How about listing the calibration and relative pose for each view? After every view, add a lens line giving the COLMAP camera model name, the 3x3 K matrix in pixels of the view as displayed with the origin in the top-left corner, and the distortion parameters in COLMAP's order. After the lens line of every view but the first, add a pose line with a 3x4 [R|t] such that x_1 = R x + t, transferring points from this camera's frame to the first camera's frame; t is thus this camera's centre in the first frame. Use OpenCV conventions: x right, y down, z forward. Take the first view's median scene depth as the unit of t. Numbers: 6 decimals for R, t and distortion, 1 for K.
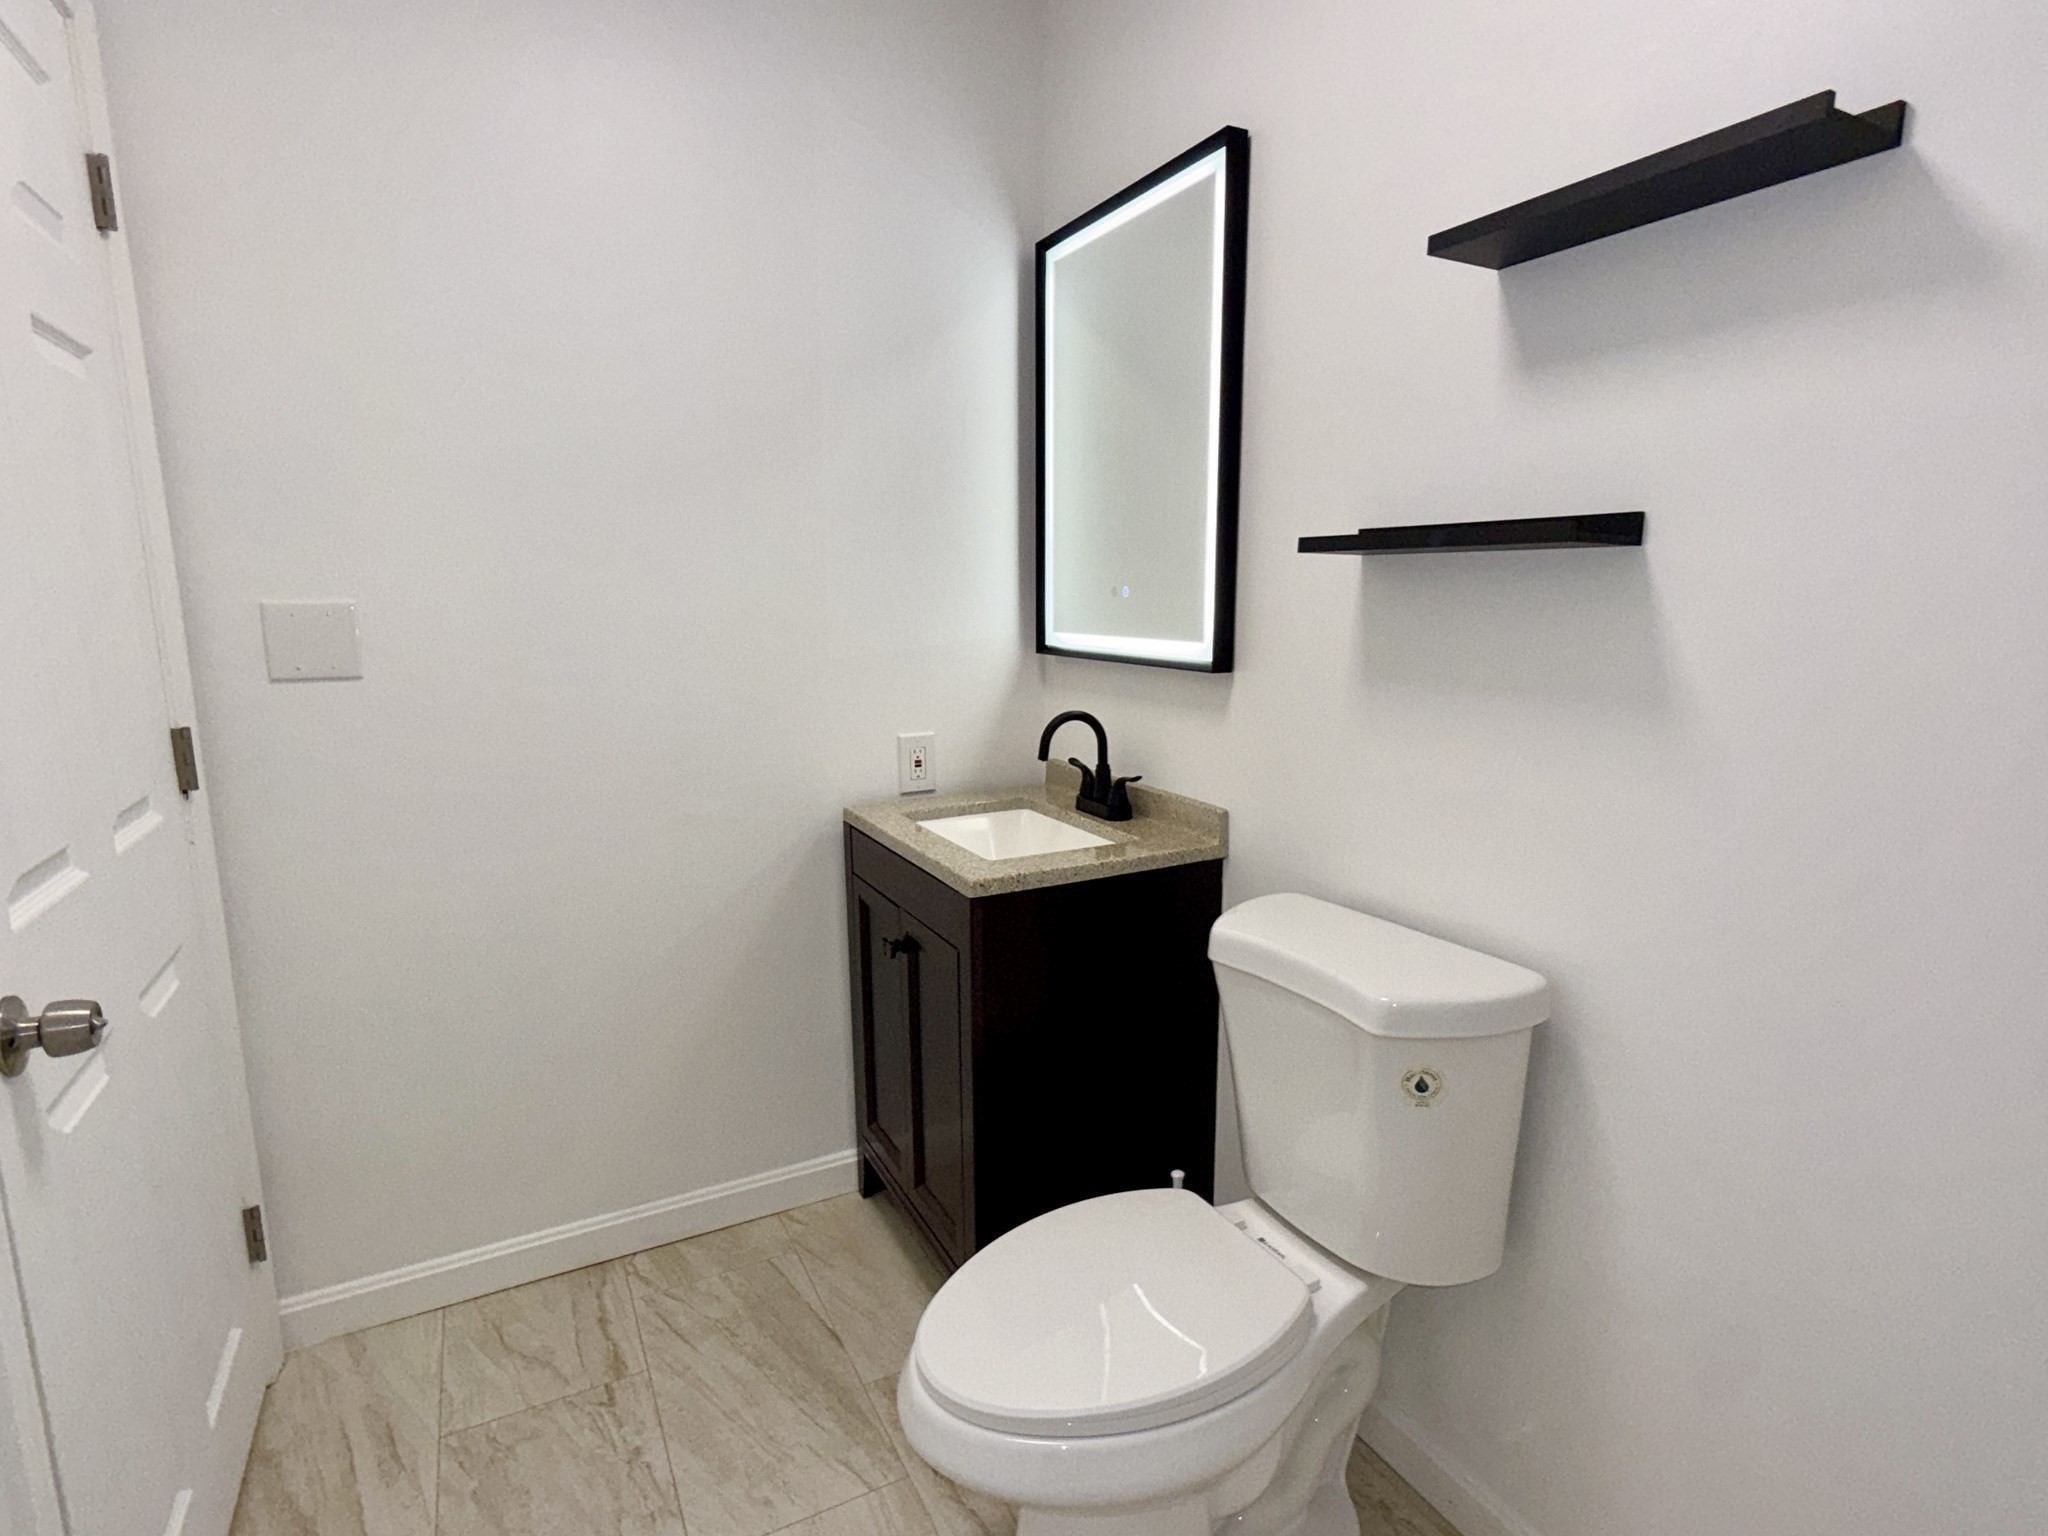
lens RADIAL K [[1052.7, 0, 1024.0], [0, 1052.7, 768.0], [0, 0, 1]] dist [0.000335, -0.000586]
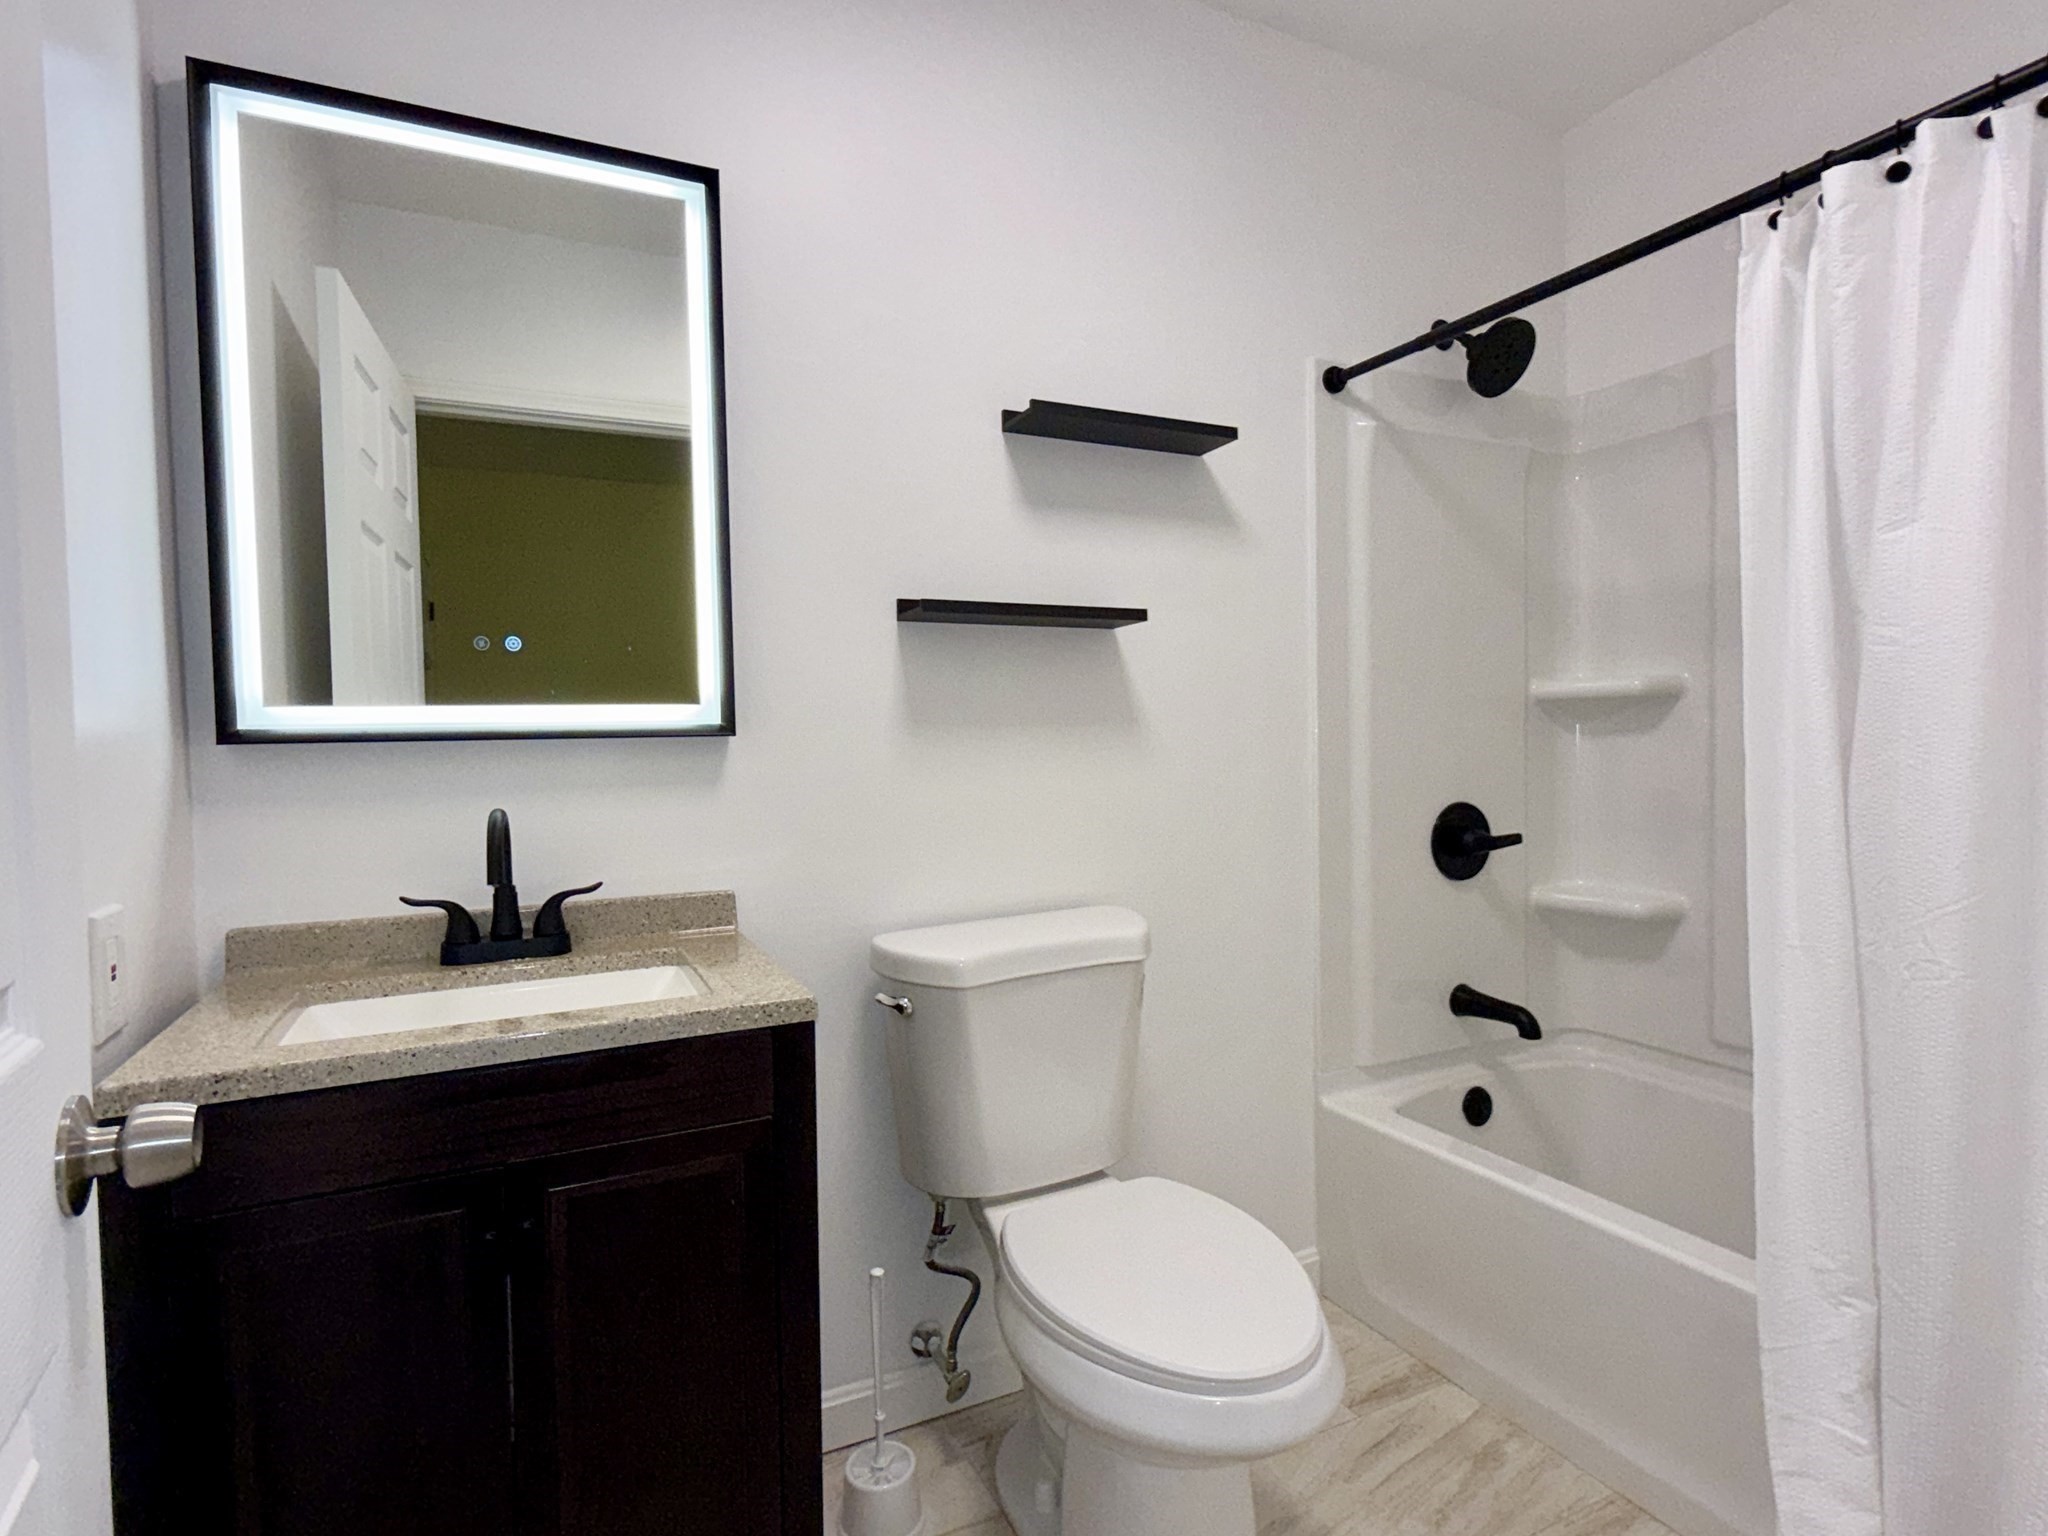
lens RADIAL K [[1052.7, 0, 1024.0], [0, 1052.7, 768.0], [0, 0, 1]] dist [0.000335, -0.000586]
pose [[0.024433, -0.018734, 0.999526, -0.638296], [0.193576, 0.980990, 0.013655, -0.025076], [-0.980781, 0.193151, 0.027595, 0.662185]]
